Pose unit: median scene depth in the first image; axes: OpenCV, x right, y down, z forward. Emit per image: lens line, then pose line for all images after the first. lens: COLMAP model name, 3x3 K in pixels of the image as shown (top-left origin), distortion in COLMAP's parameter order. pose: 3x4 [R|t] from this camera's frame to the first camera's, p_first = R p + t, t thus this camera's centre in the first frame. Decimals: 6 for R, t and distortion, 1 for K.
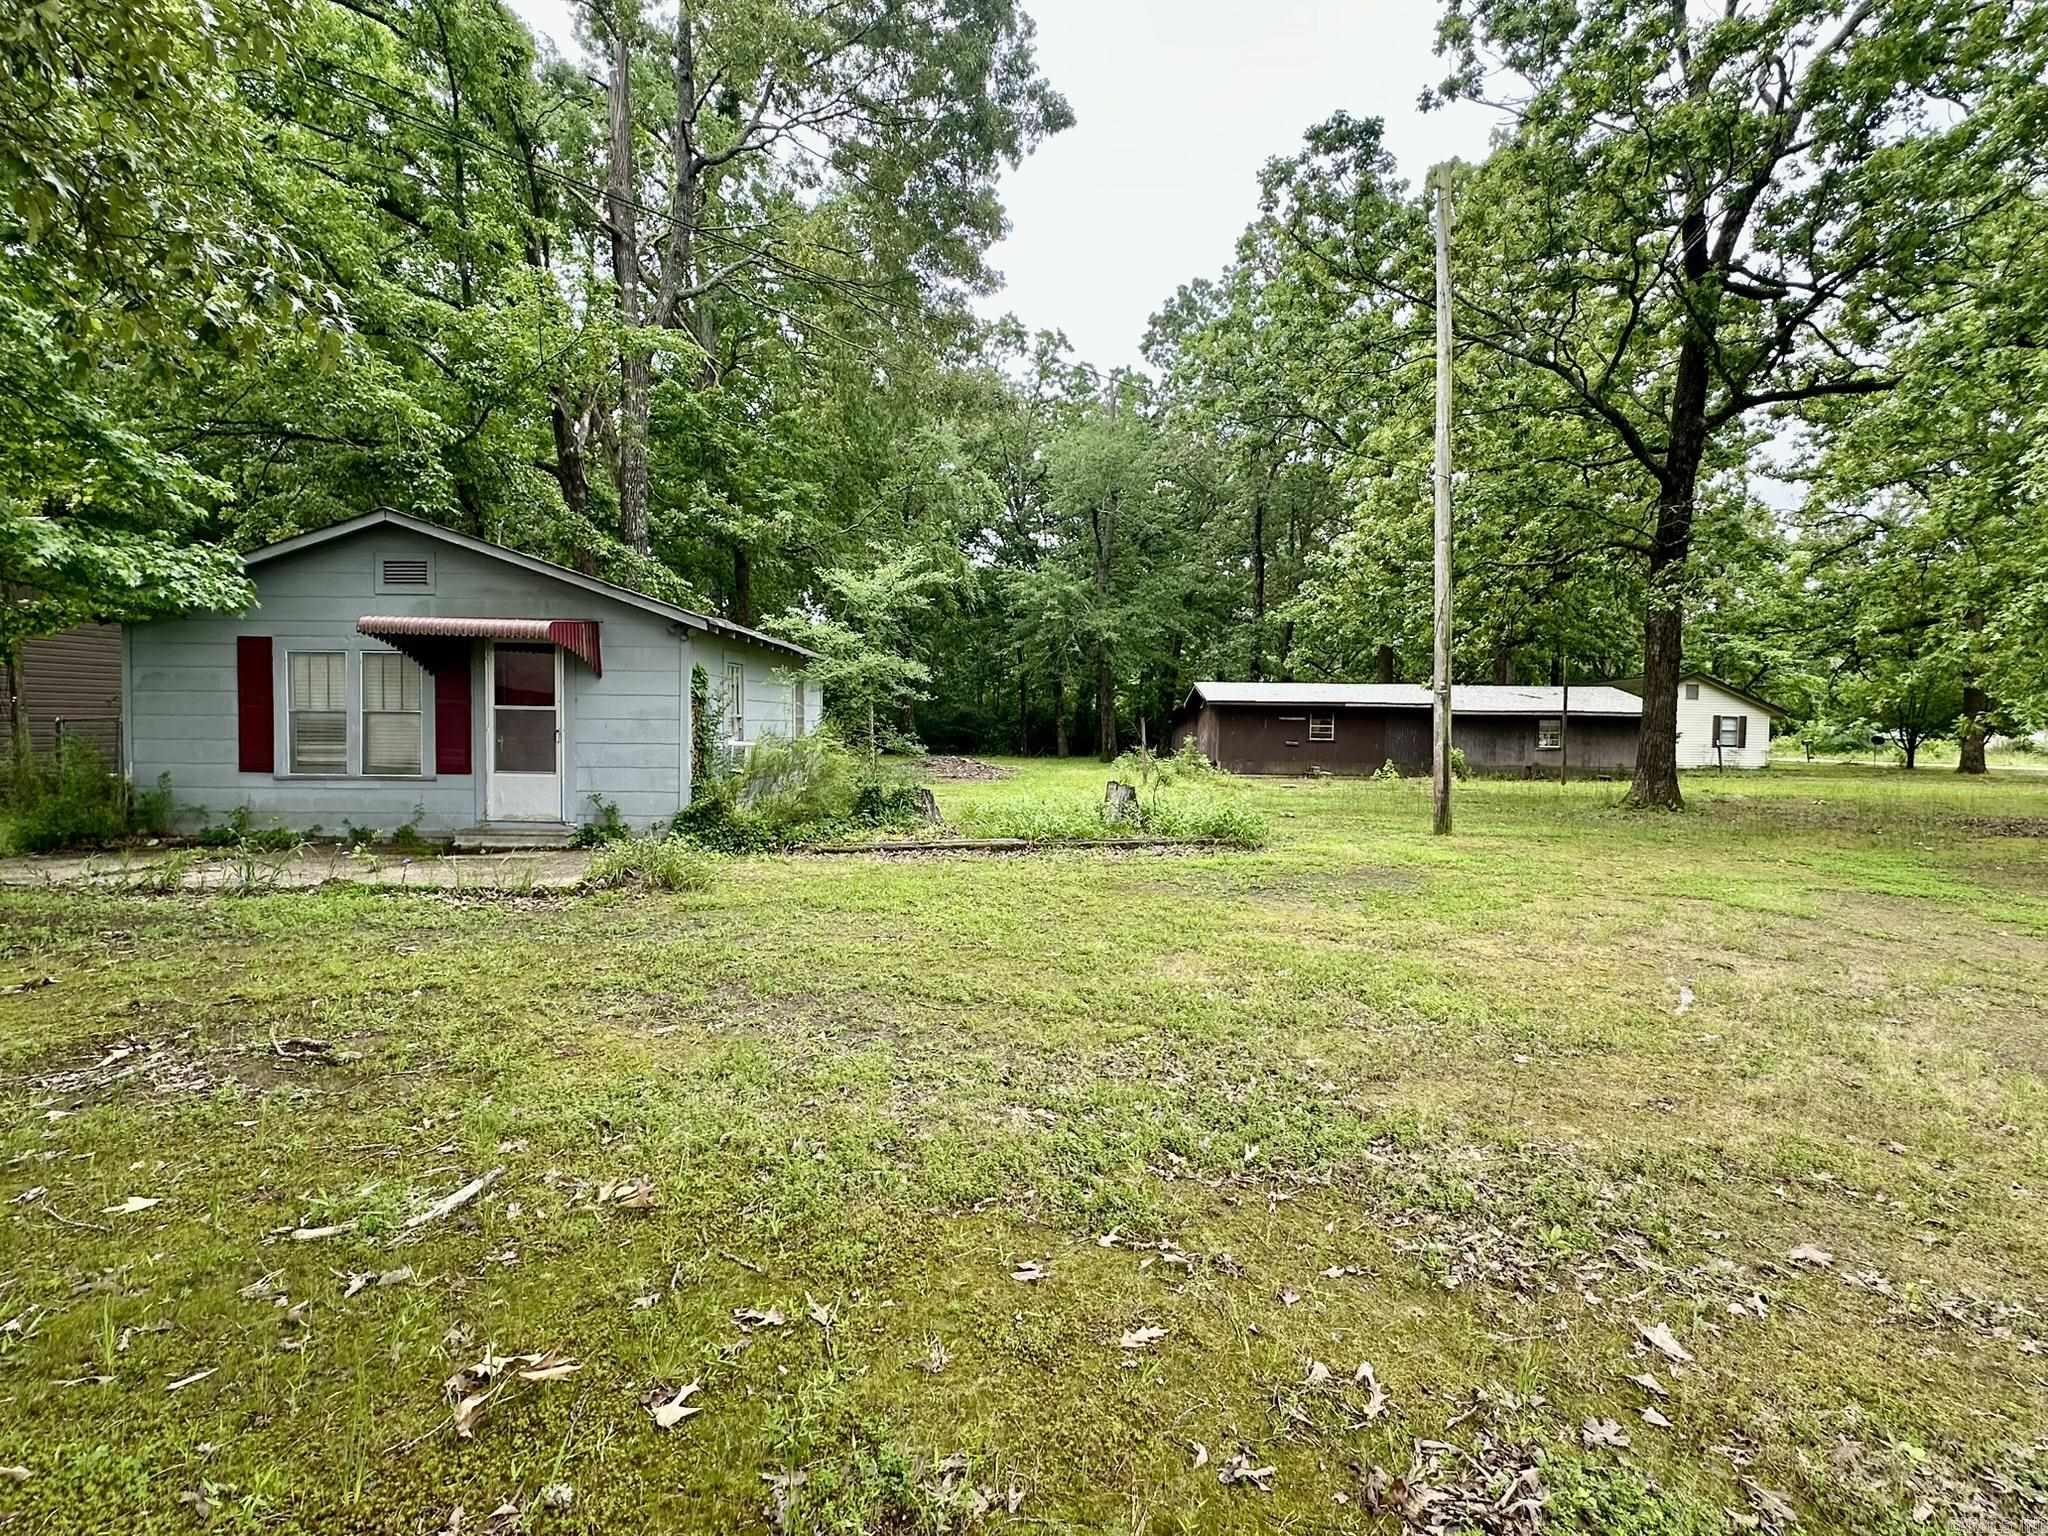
lens RADIAL K [[1061.5, 0, 1024.0], [0, 1061.5, 768.0], [0, 0, 1]] dist [0.019191, 0.000094]
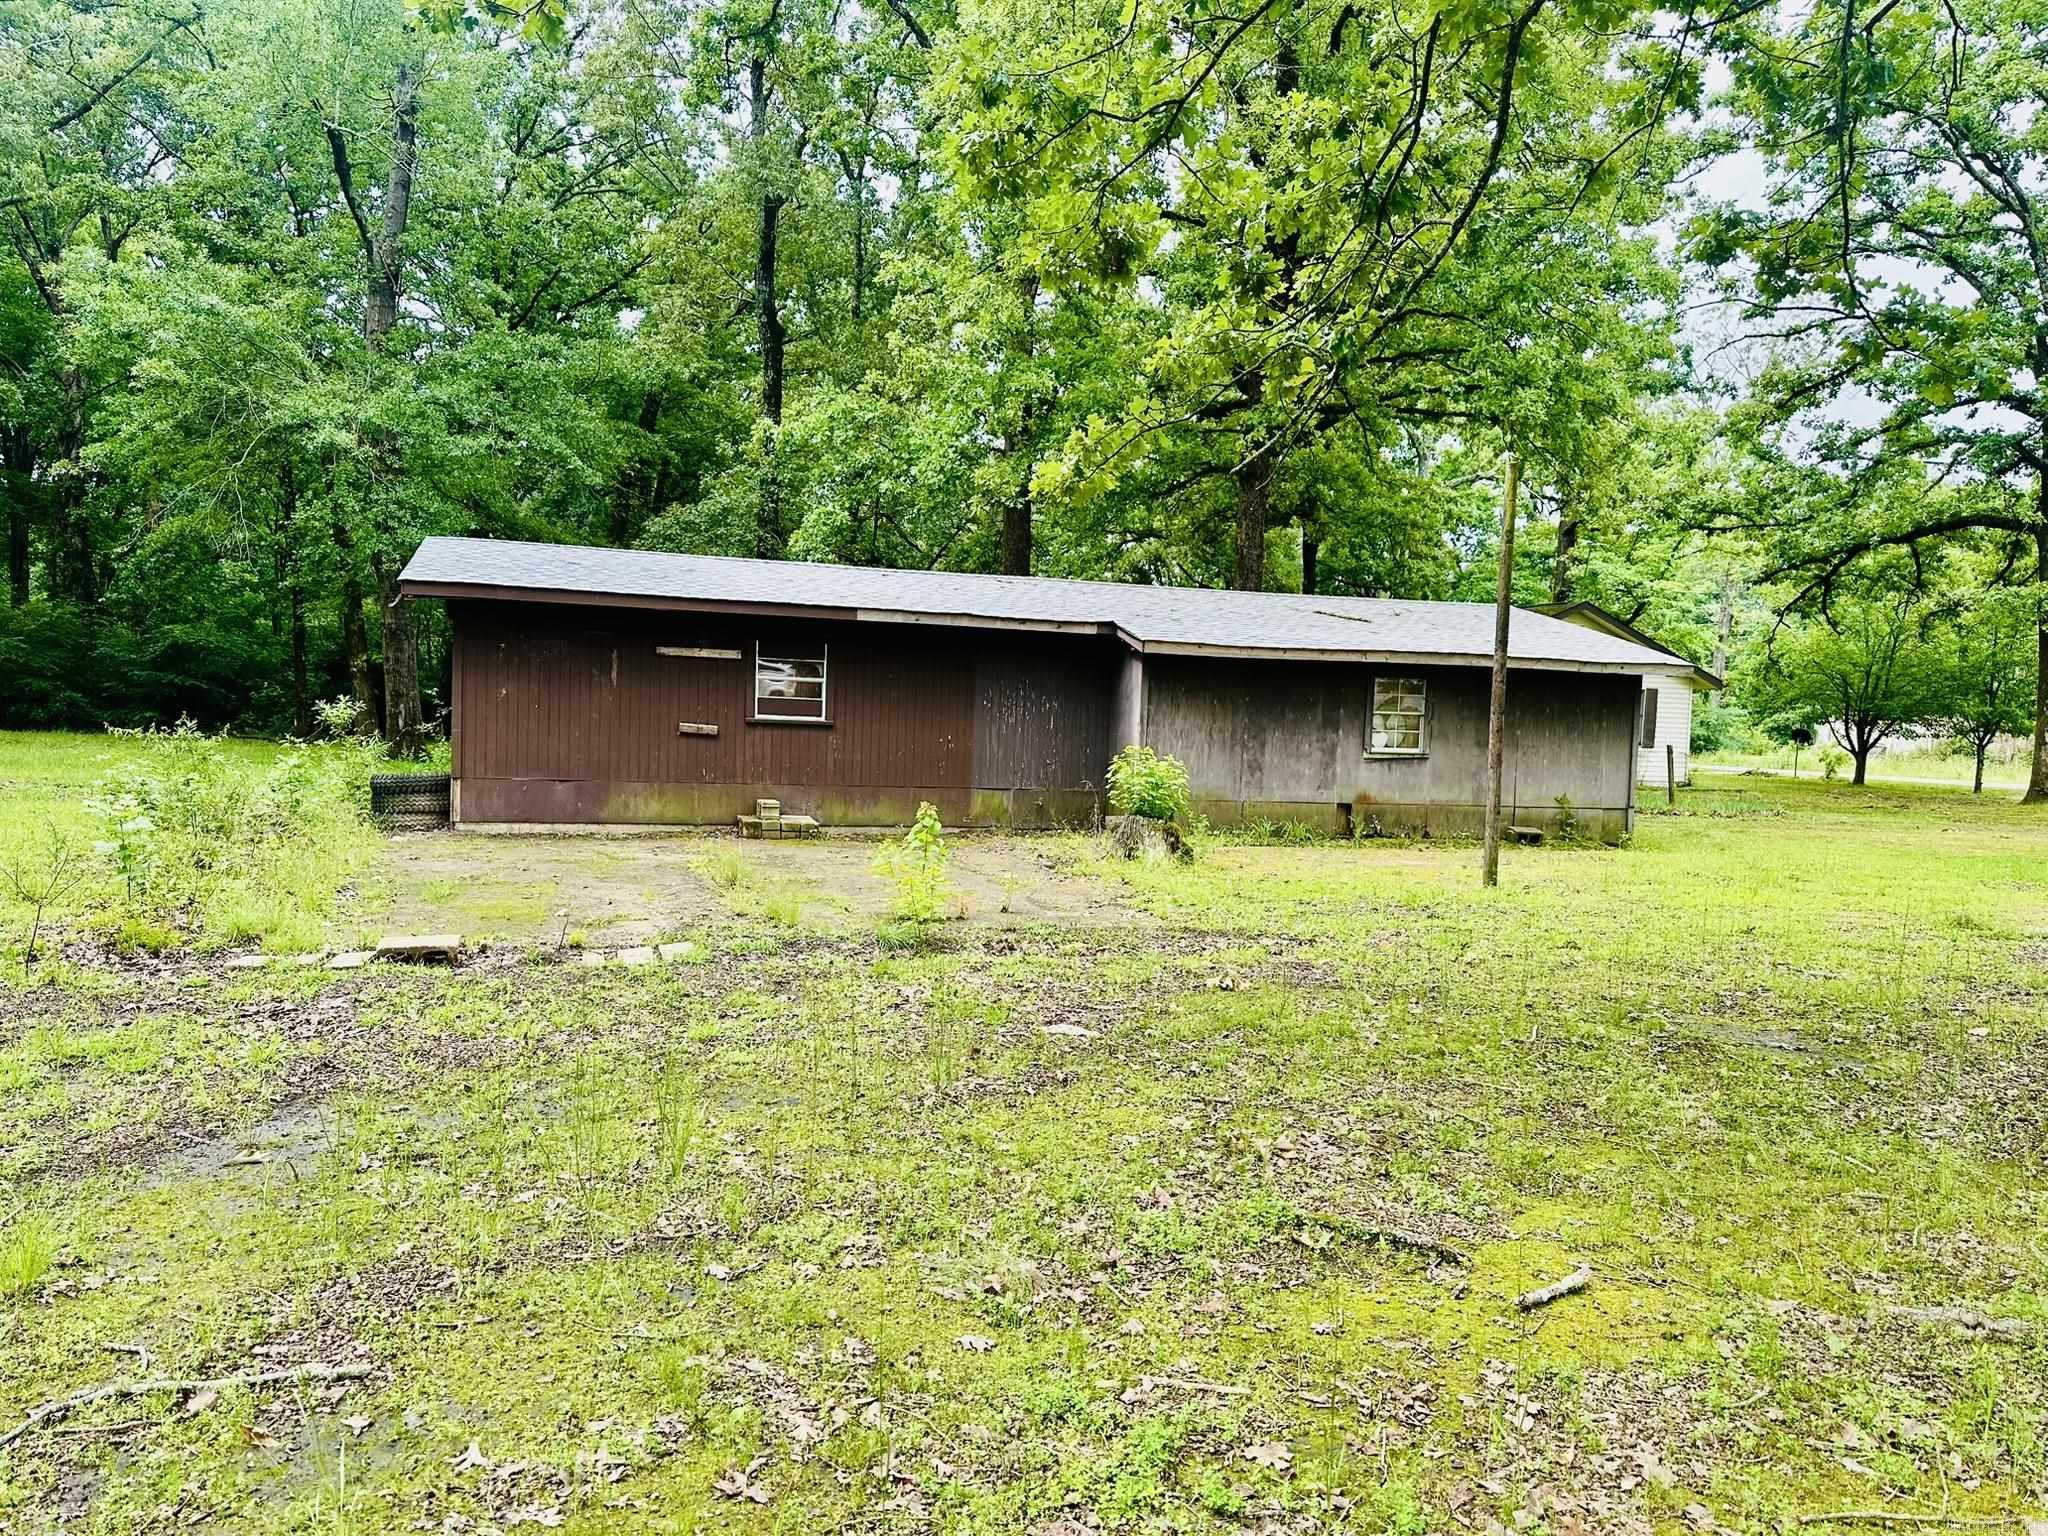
lens RADIAL K [[1489.2, 0, 1024.0], [0, 1489.2, 768.0], [0, 0, 1]] dist [0.071608, -0.086644]
pose [[0.955662, 0.009743, 0.294304, 0.222755], [-0.013123, 0.999869, 0.009515, -0.017155], [-0.294172, -0.012955, 0.955665, 0.552919]]
